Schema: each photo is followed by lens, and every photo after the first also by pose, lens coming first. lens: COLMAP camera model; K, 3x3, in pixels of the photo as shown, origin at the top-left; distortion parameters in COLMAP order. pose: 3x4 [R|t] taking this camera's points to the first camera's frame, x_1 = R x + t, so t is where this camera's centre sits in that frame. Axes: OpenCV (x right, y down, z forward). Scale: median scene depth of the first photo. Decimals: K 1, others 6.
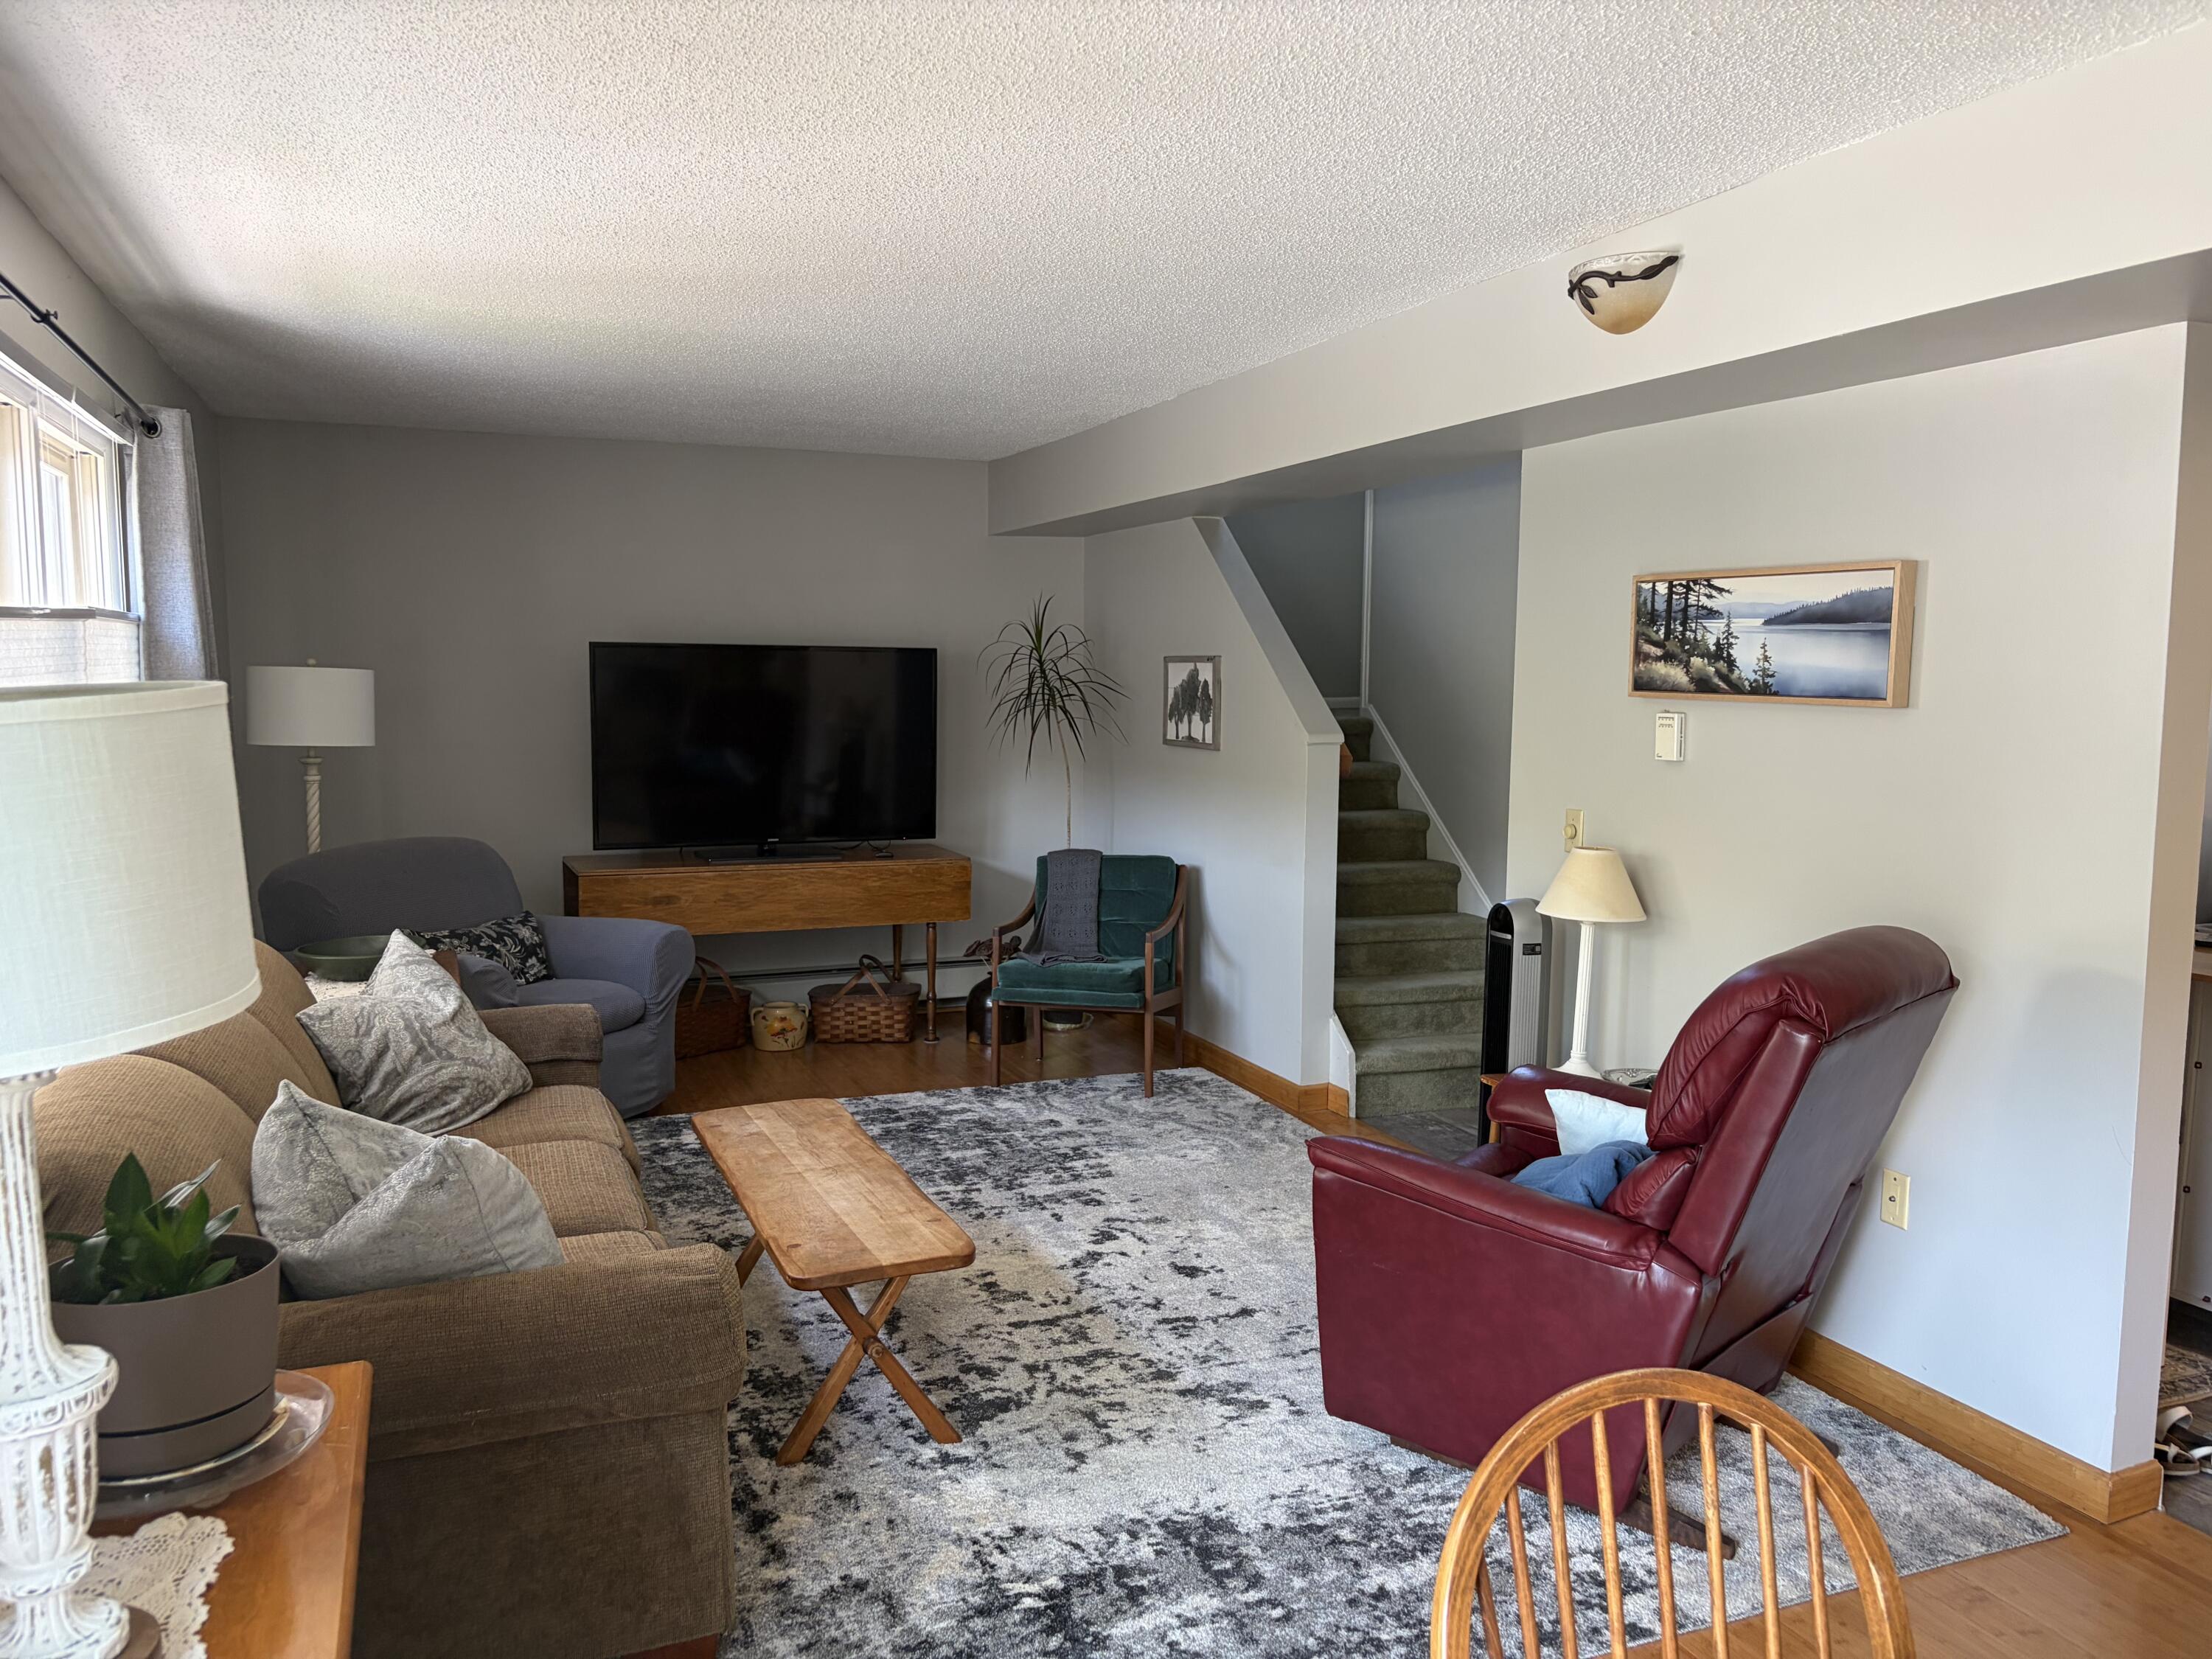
lens RADIAL K [[1667.2, 0, 1068.6], [0, 1667.2, 832.1], [0, 0, 1]] dist [0.038019, -0.042448]
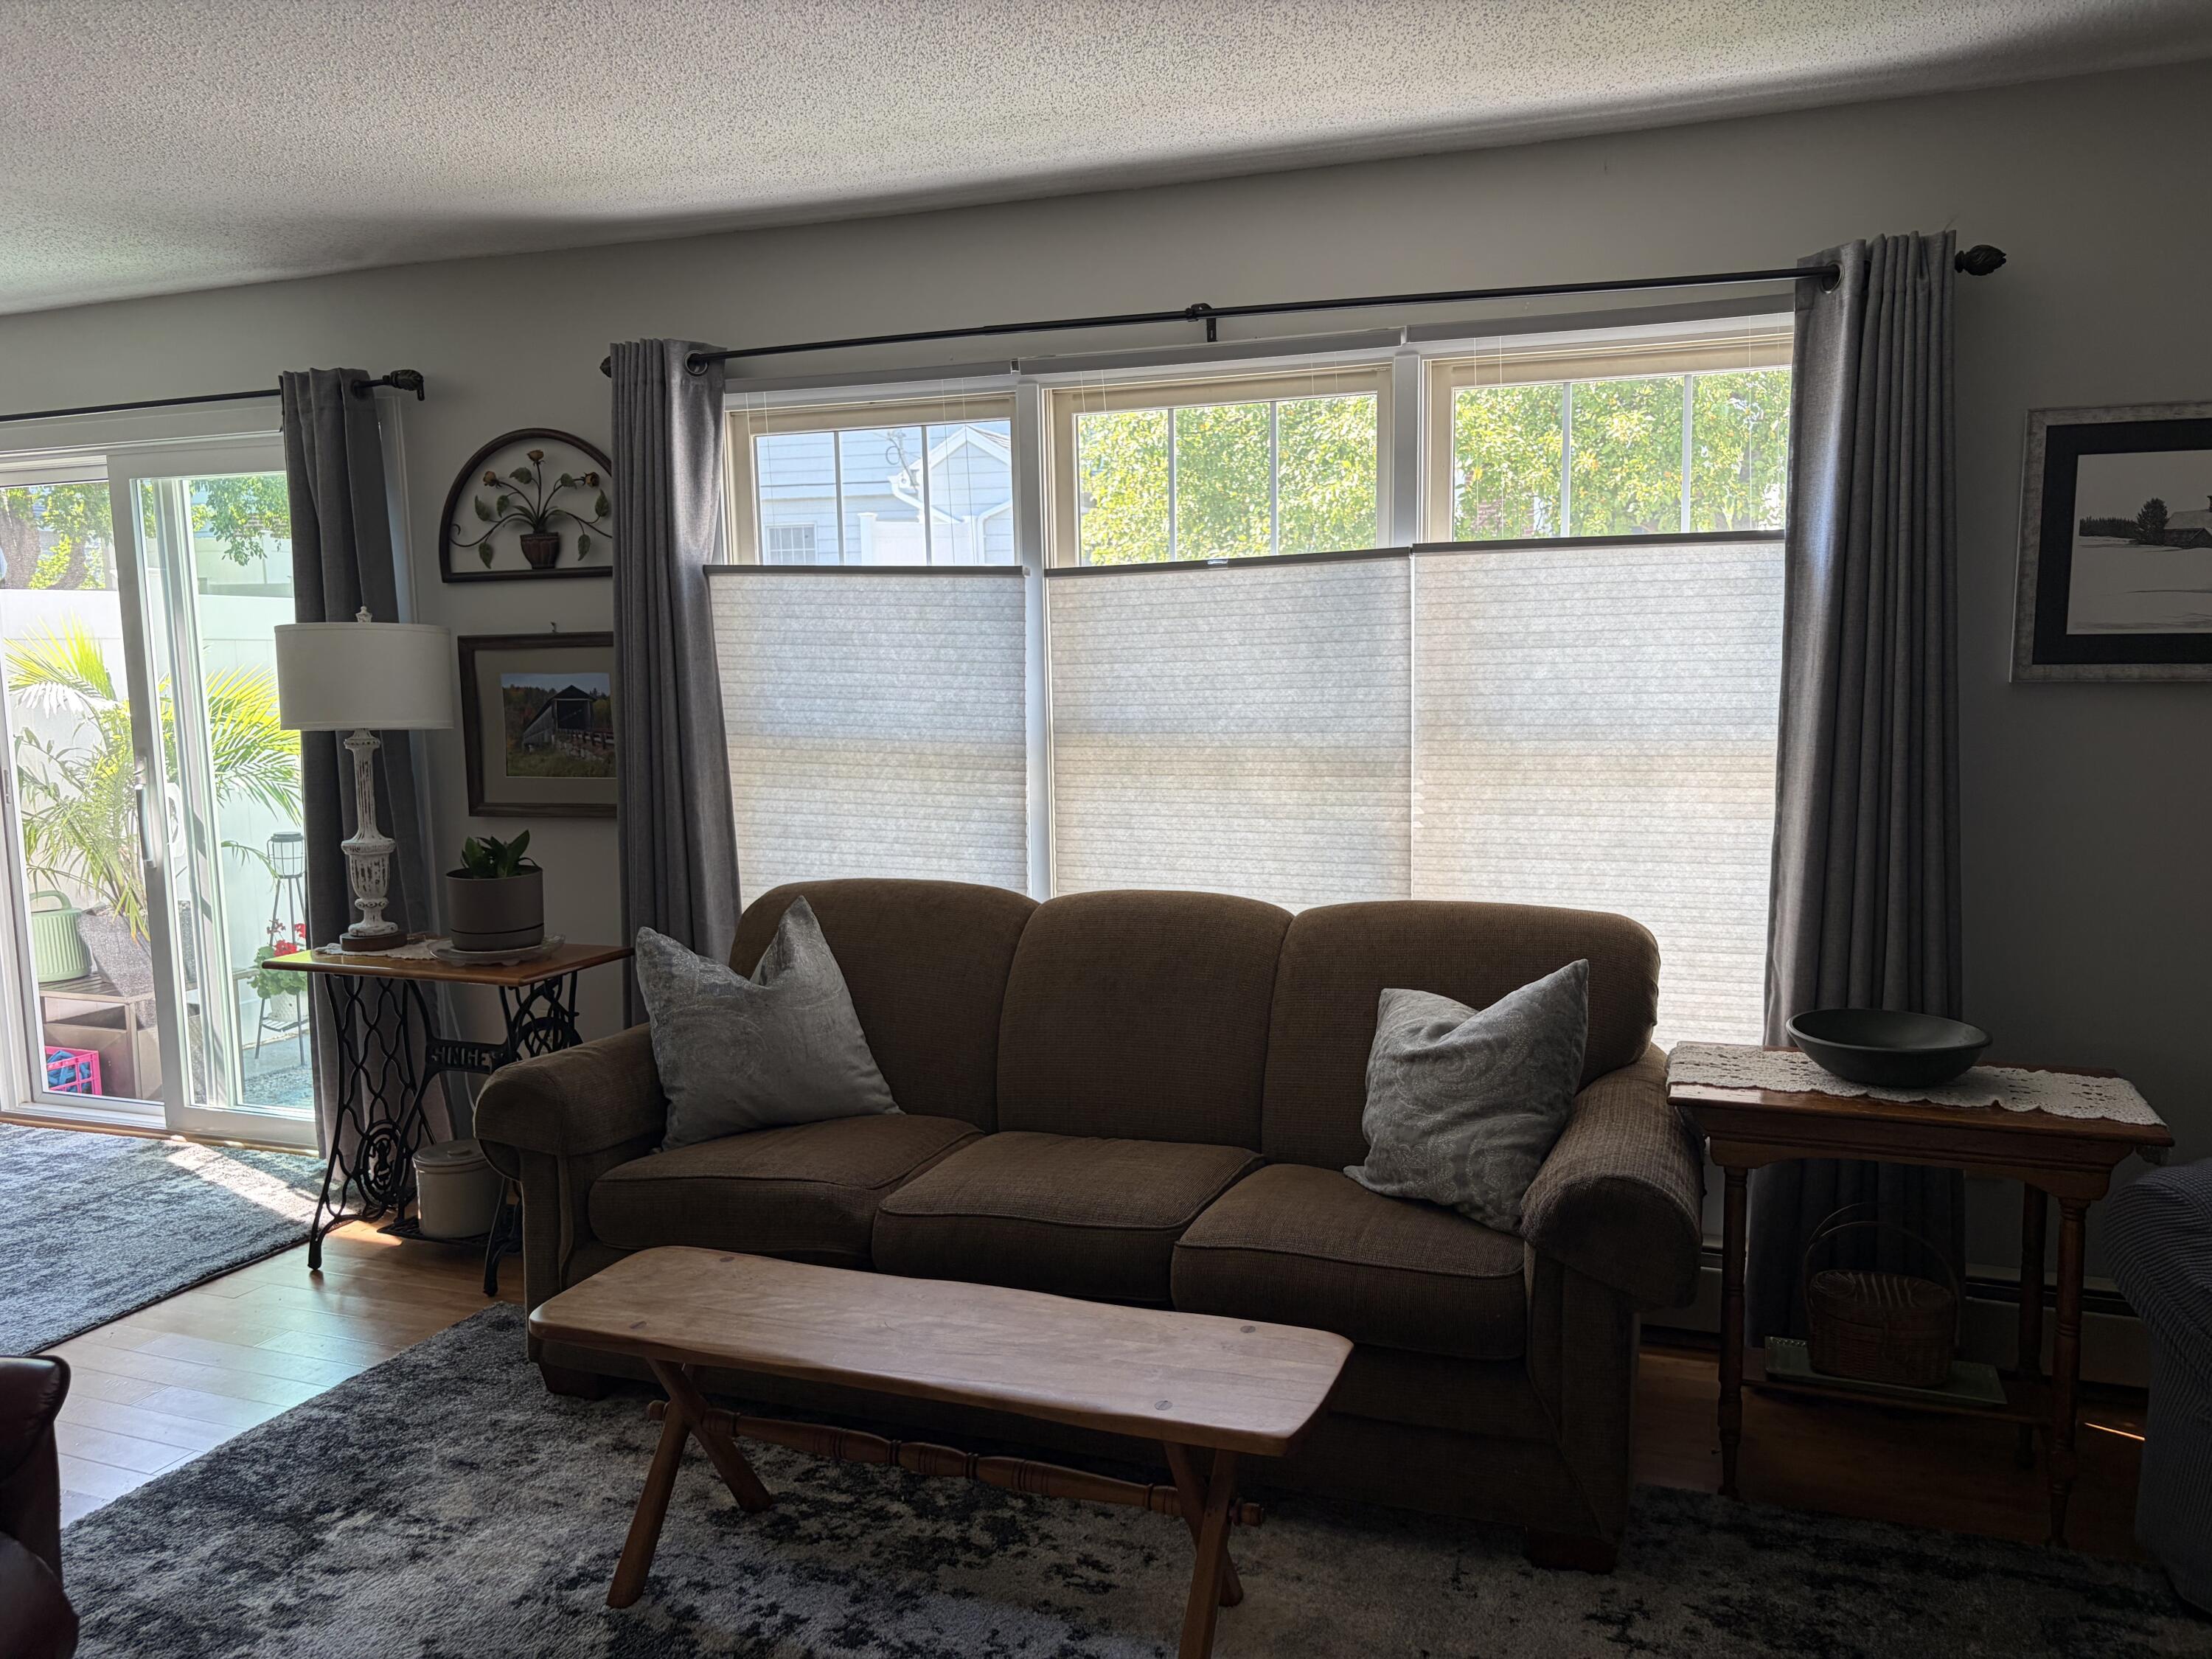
lens RADIAL K [[1667.2, 0, 1118.8], [0, 1667.2, 856.5], [0, 0, 1]] dist [0.038019, -0.042448]
pose [[-0.655213, 0.100001, -0.748796, 0.220742], [-0.061502, 0.980849, 0.184807, -0.089106], [0.752936, 0.167140, -0.636515, 1.091611]]
